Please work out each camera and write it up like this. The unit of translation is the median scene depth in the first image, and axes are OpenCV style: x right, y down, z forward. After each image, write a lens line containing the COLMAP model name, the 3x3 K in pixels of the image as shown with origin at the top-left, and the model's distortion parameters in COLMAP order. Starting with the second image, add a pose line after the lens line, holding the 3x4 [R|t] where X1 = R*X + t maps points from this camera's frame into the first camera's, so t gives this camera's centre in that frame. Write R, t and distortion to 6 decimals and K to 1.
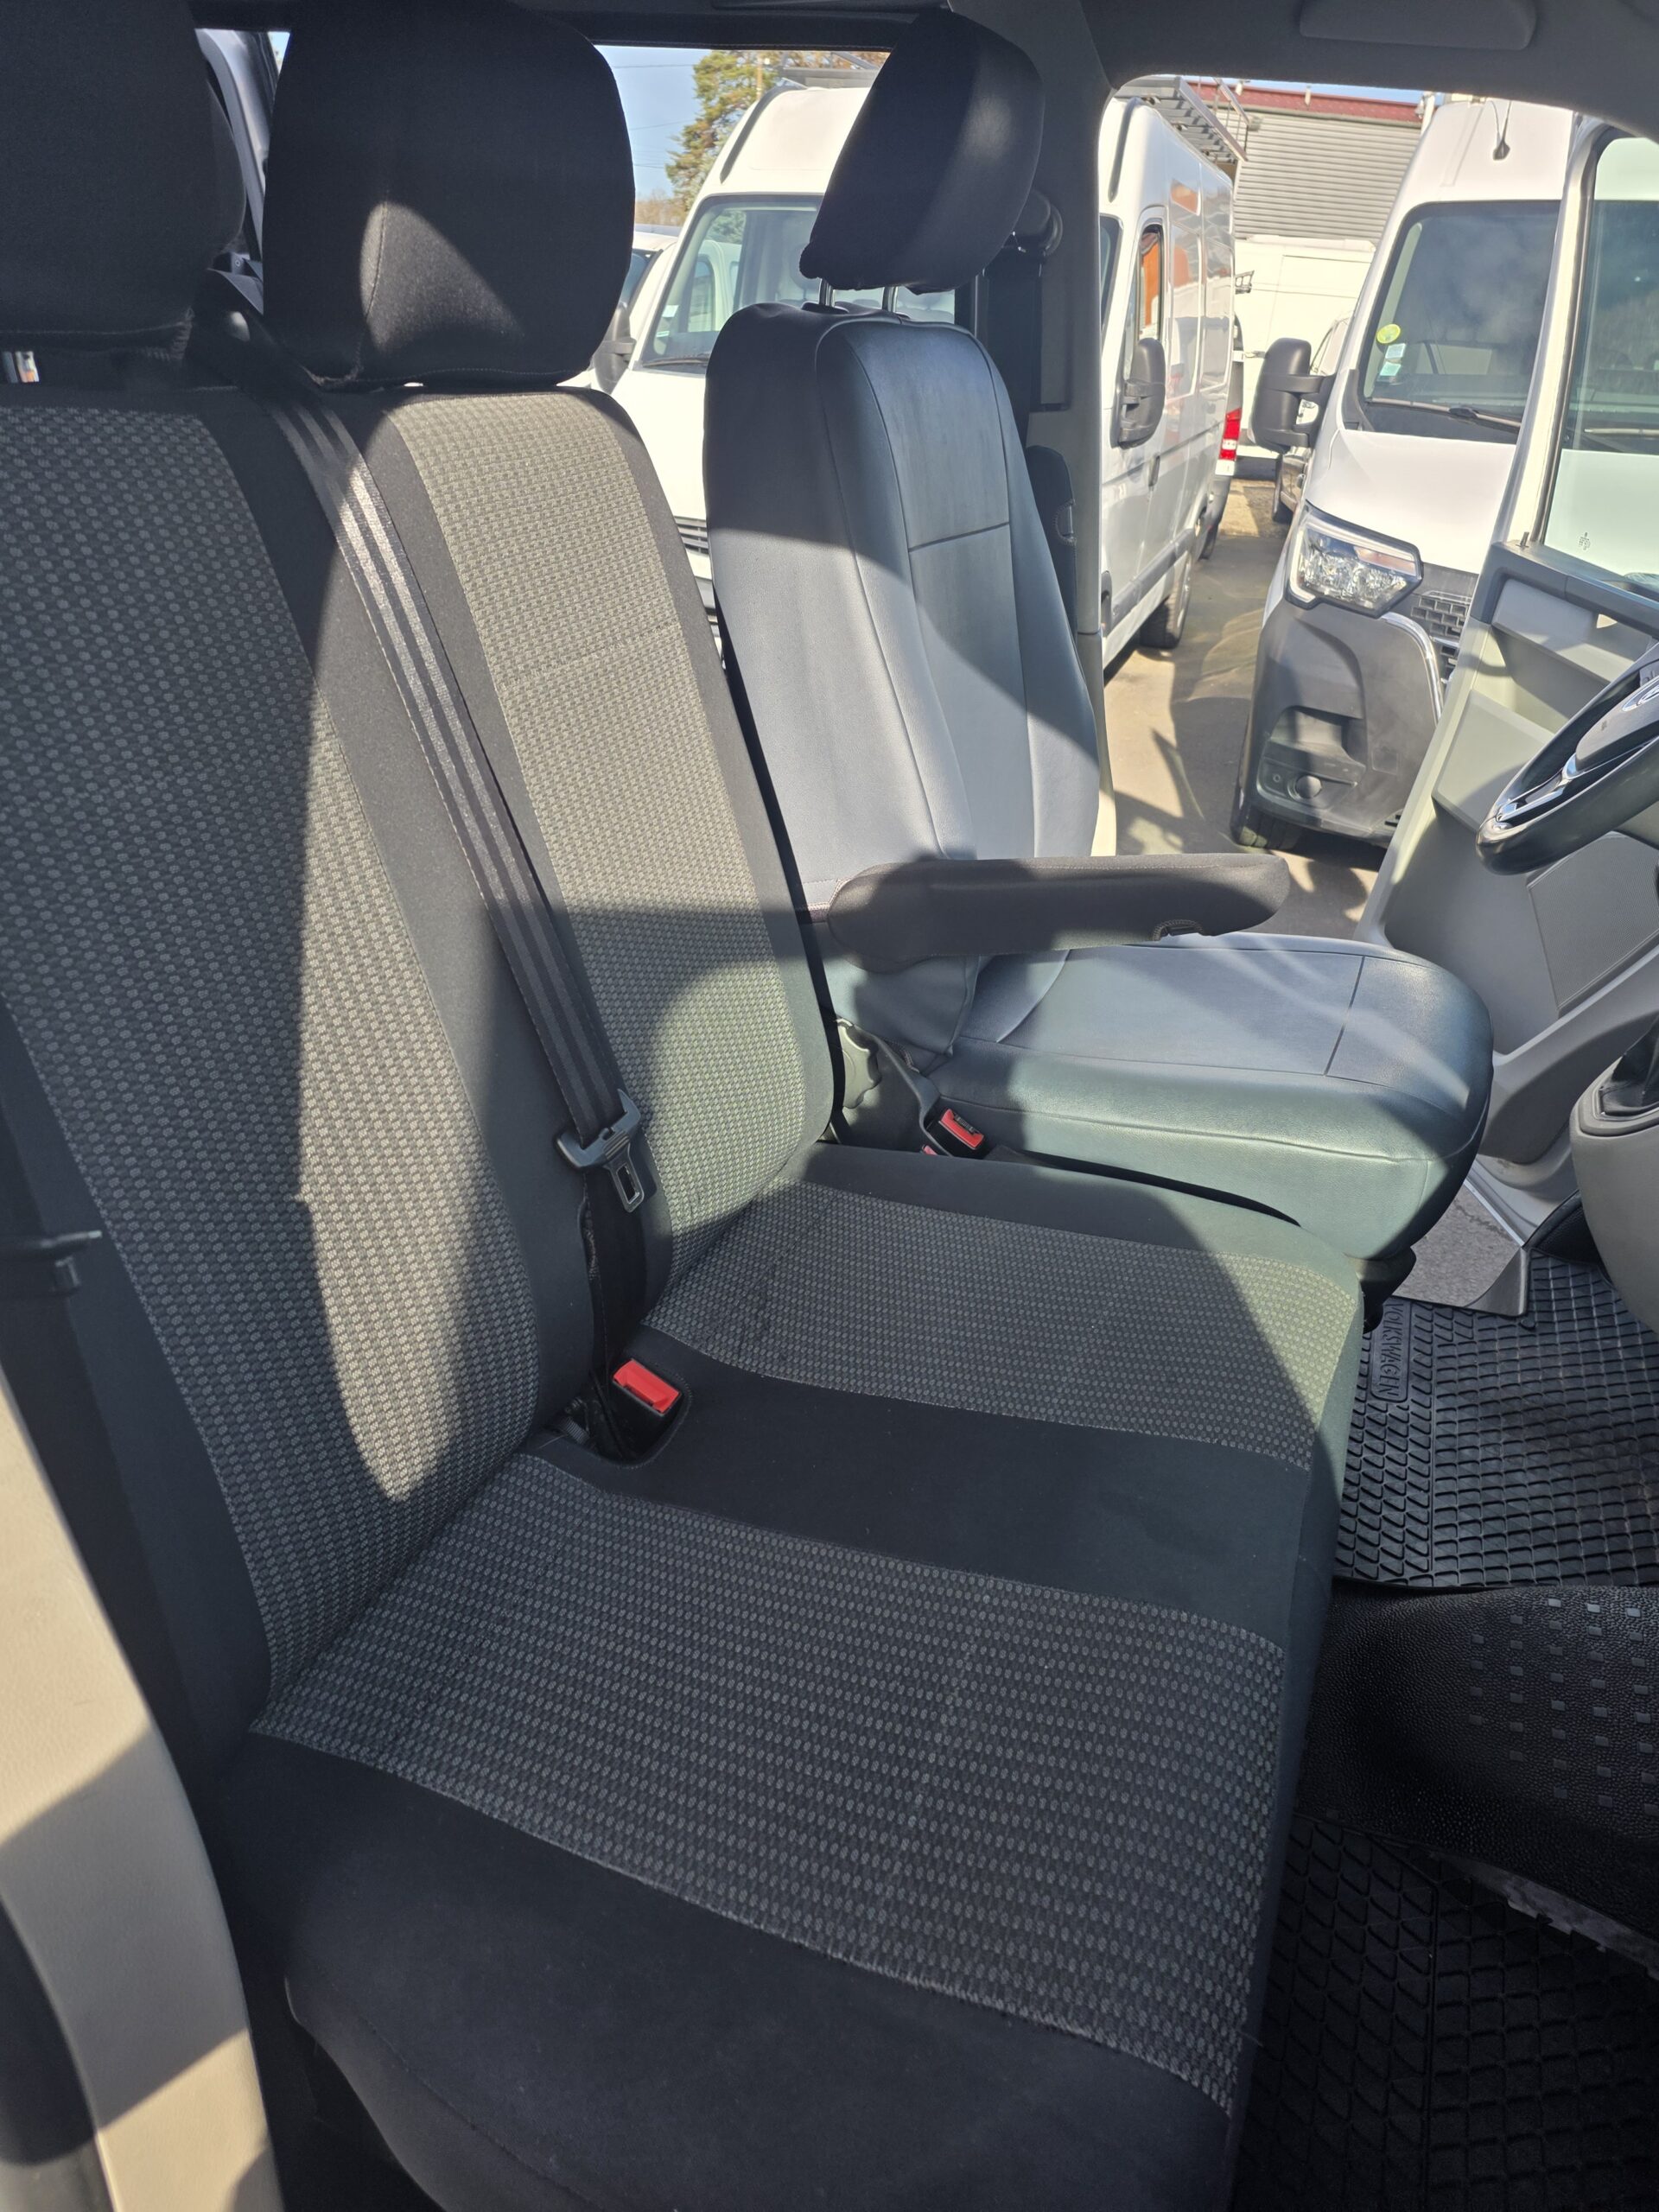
lens RADIAL K [[1491.1, 0, 862.1], [0, 1491.1, 1069.5], [0, 0, 1]] dist [0.158369, -0.152043]
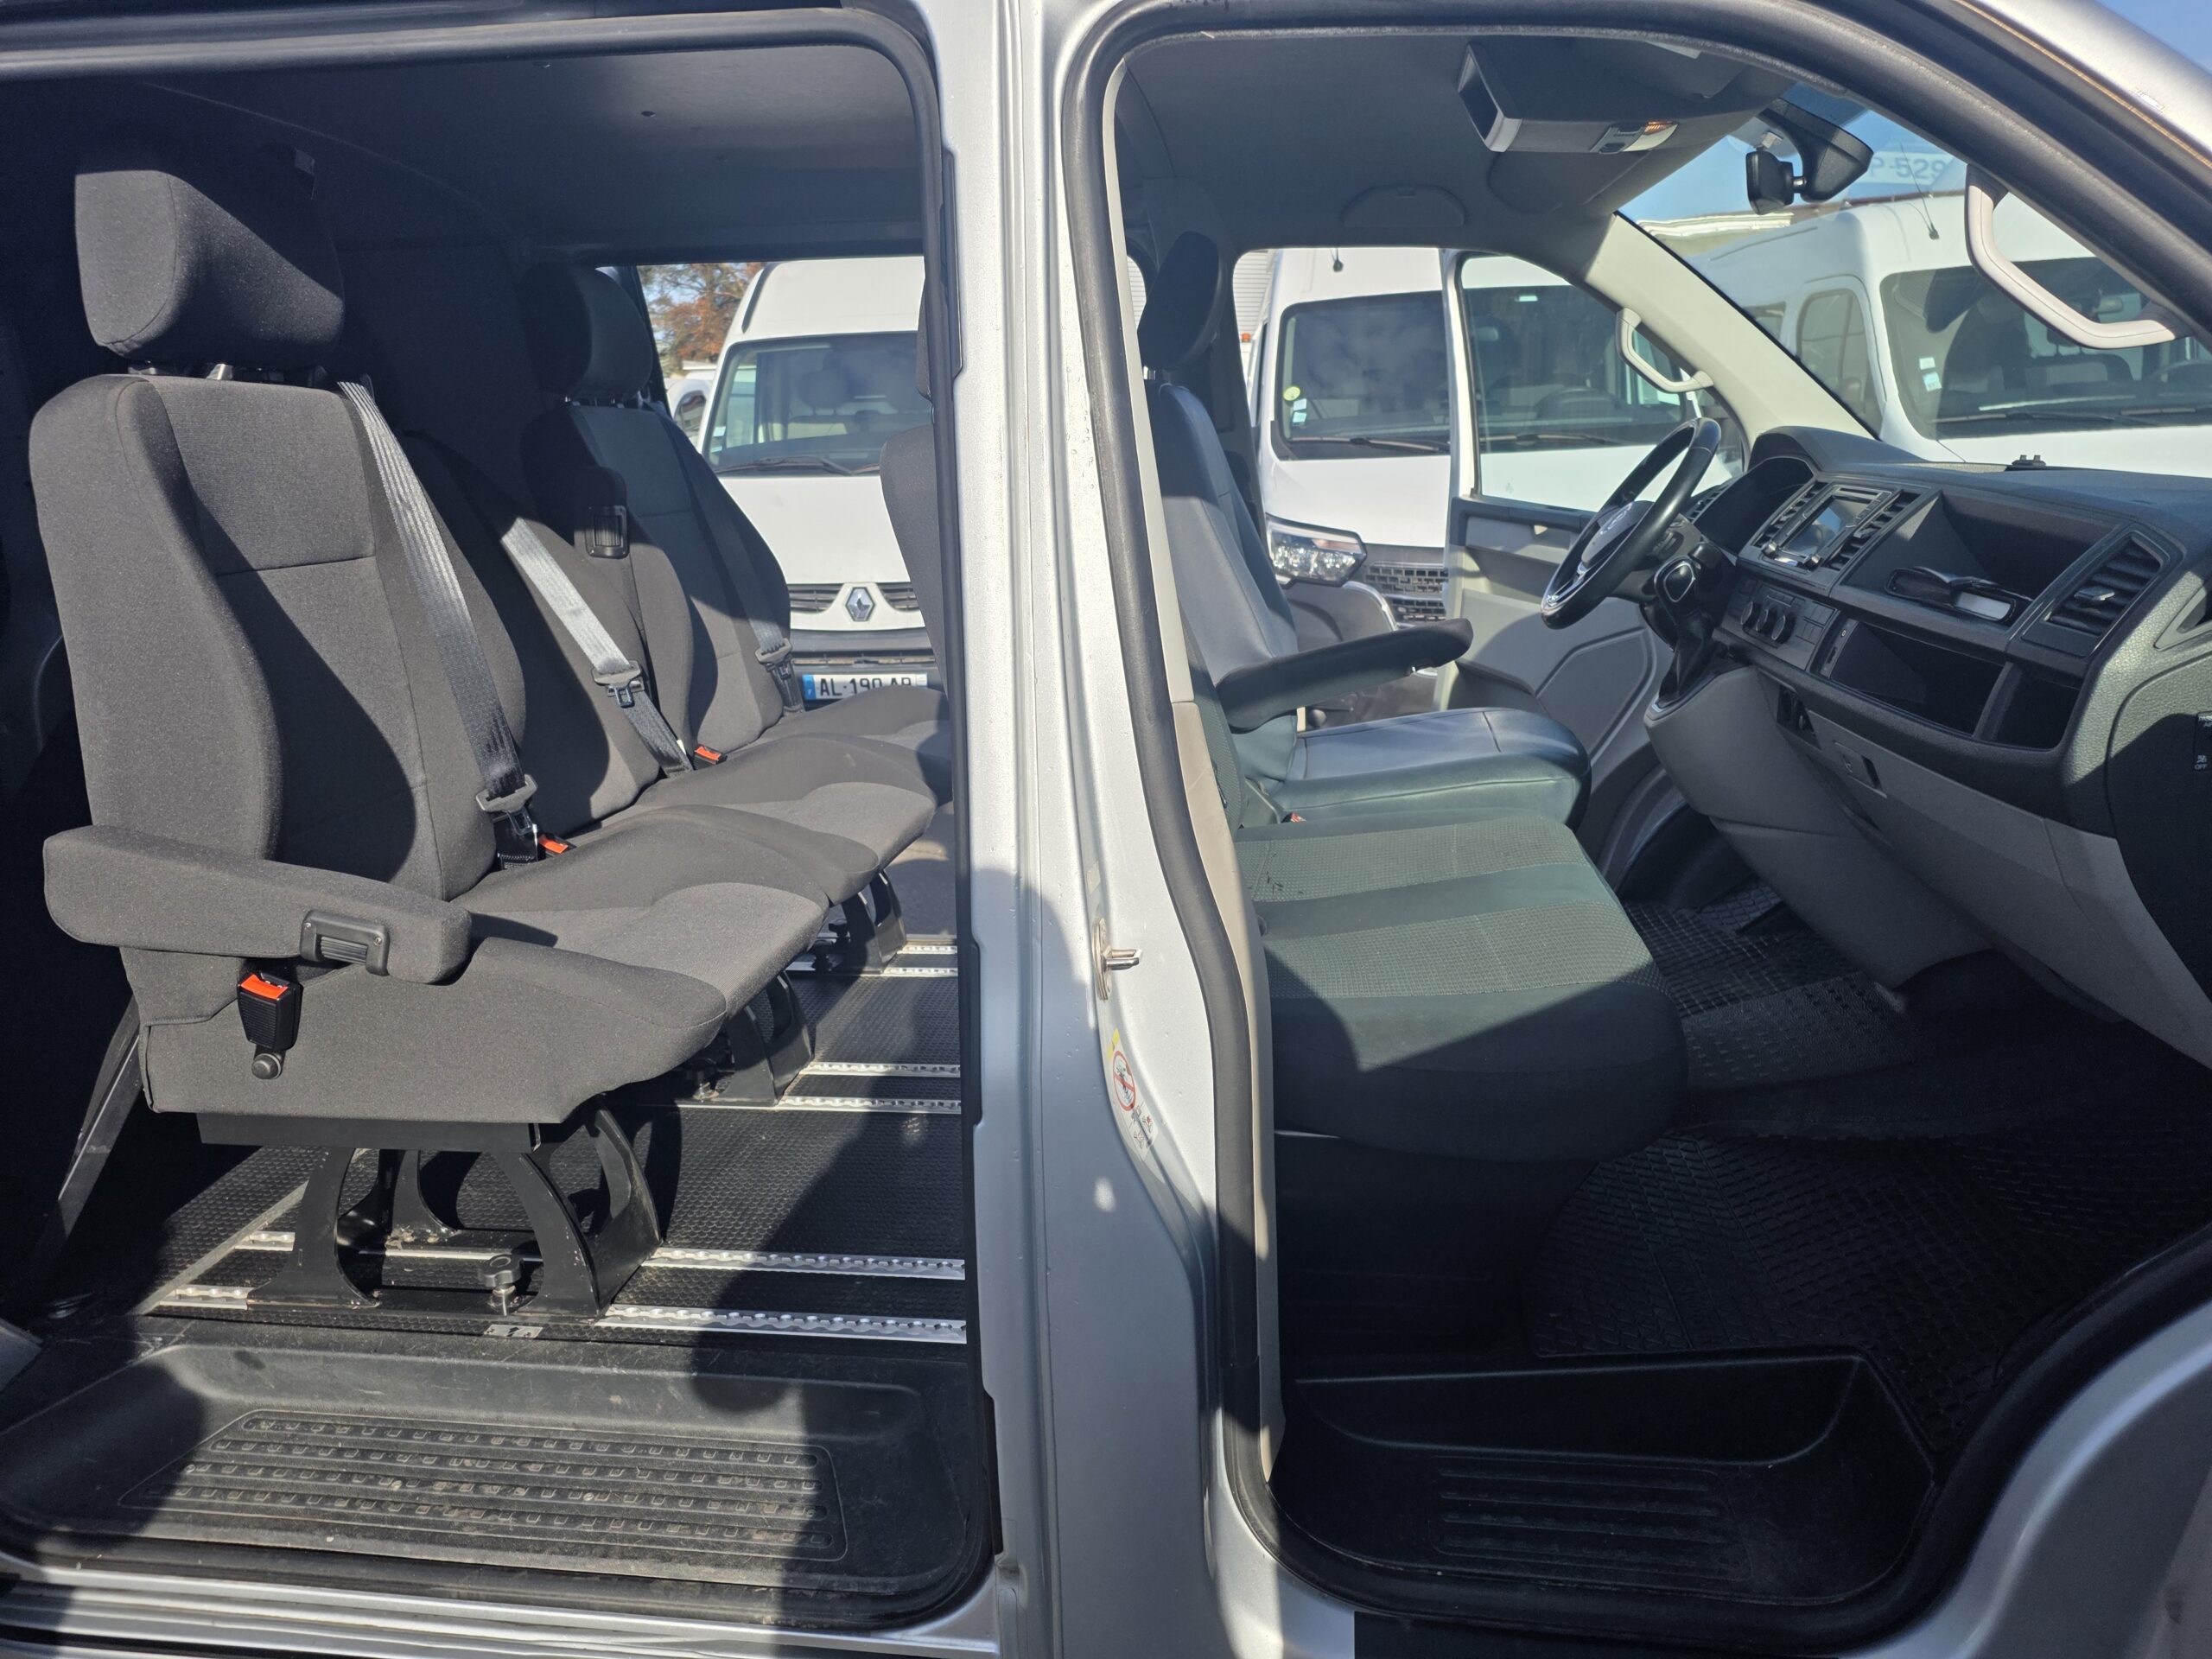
lens RADIAL K [[1491.1, 0, 1106.0], [0, 1491.1, 829.5], [0, 0, 1]] dist [0.158369, -0.152043]
pose [[0.967670, -0.155617, 0.198488, -0.150729], [0.190631, 0.966551, -0.171577, 0.093297], [-0.165149, 0.203868, 0.964968, -0.180217]]
